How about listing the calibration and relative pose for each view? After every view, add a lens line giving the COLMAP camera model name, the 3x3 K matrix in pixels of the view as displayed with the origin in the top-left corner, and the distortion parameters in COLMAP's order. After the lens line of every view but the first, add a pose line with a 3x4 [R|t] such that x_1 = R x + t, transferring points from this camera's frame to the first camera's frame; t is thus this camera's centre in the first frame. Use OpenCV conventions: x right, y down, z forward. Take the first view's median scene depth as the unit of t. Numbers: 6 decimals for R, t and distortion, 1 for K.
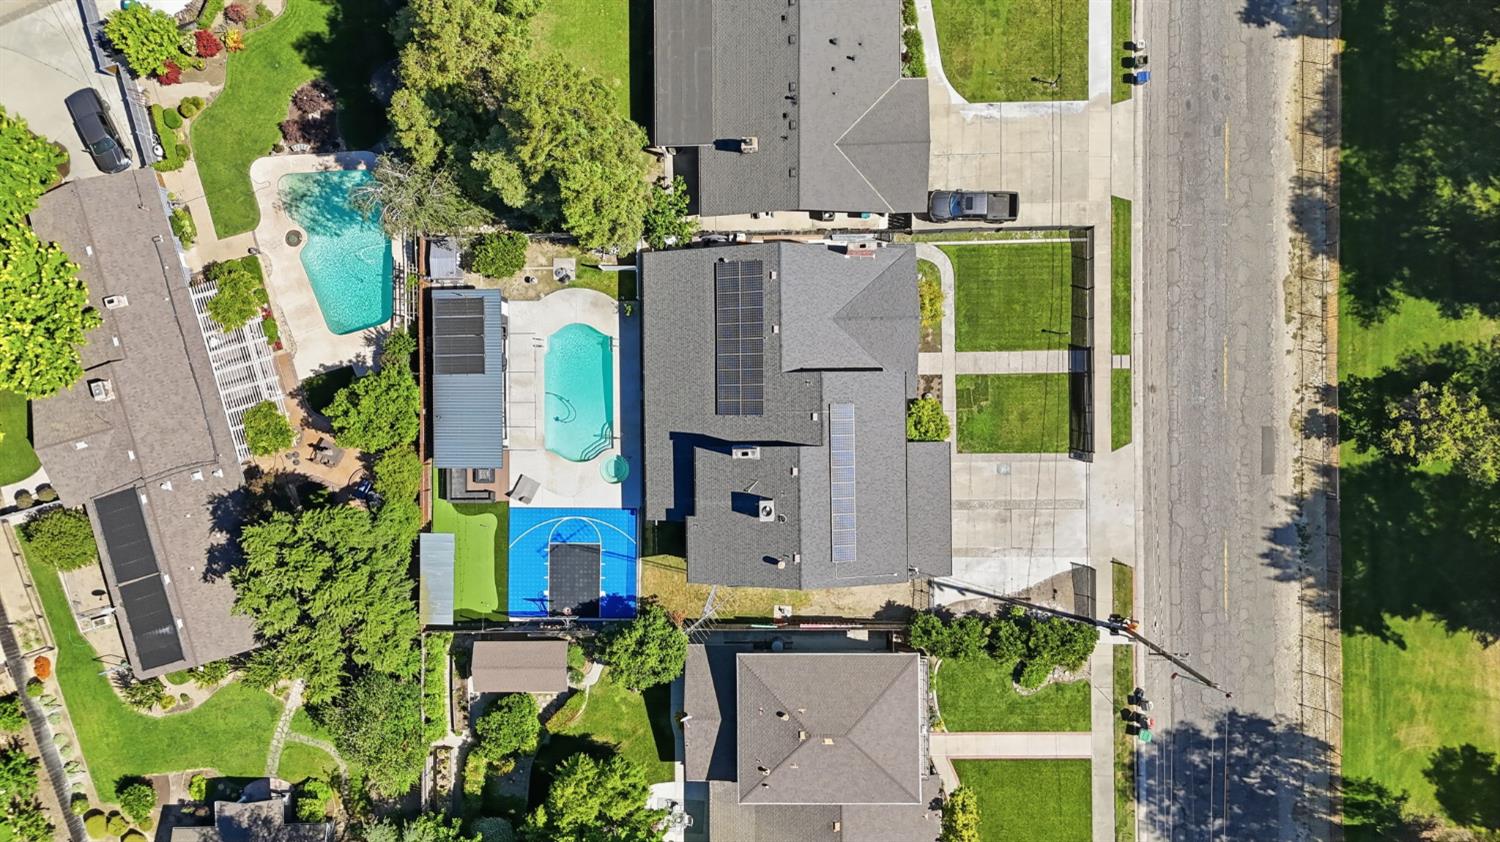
lens RADIAL K [[1037.2, 0, 679.9], [0, 1037.2, 430.5], [0, 0, 1]] dist [0.040034, -0.029256]
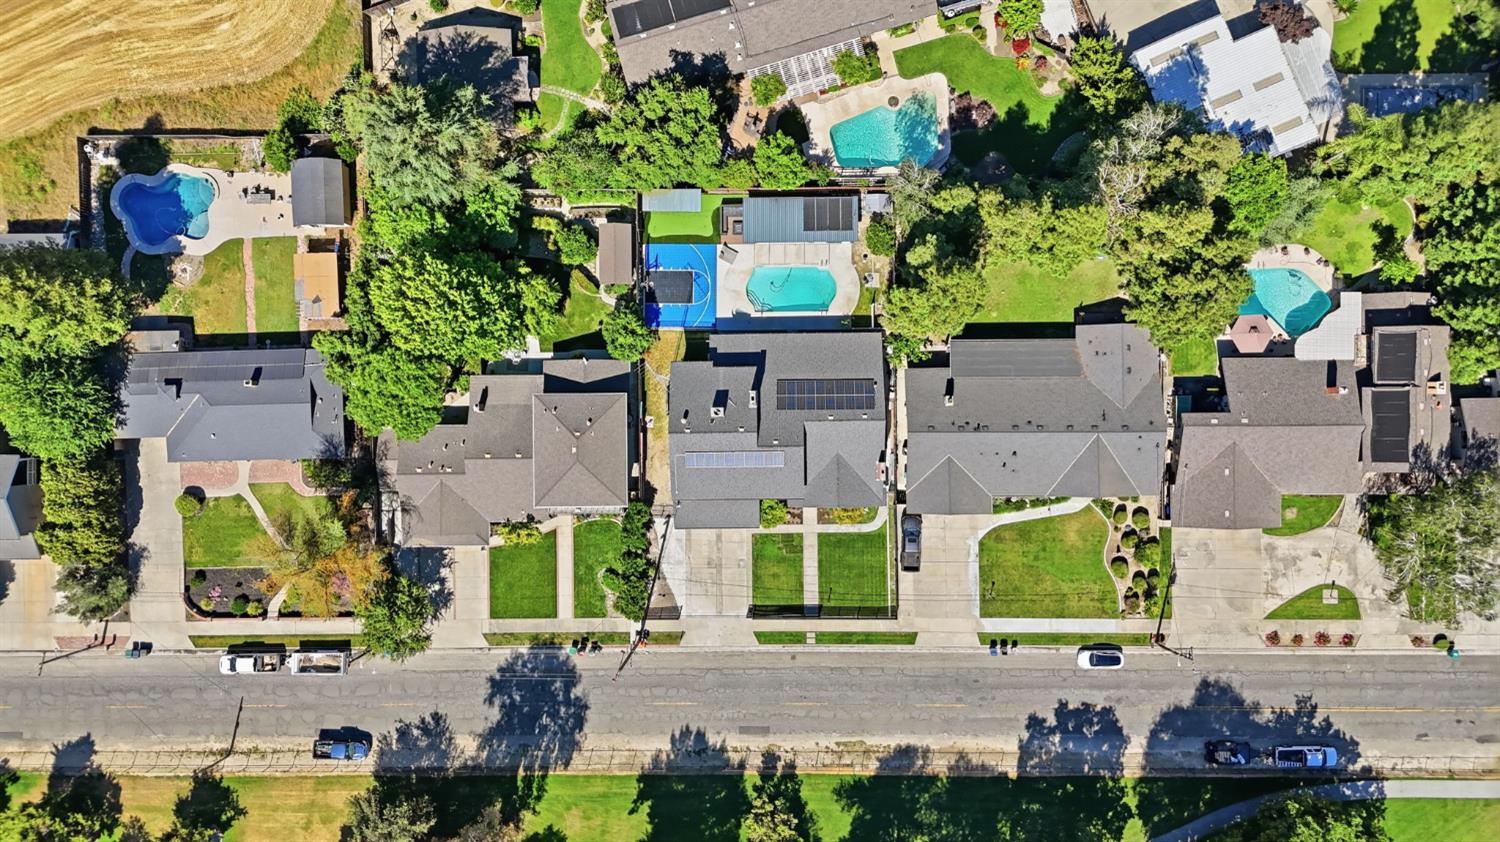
lens RADIAL K [[1204.6, 0, 732.9], [0, 1204.6, 370.9], [0, 0, 1]] dist [0.066693, -0.046860]
pose [[0.001492, 0.998476, 0.055163, -0.075924], [-0.999810, 0.000417, 0.019503, 0.015841], [0.019451, -0.055182, 0.998287, -0.790077]]
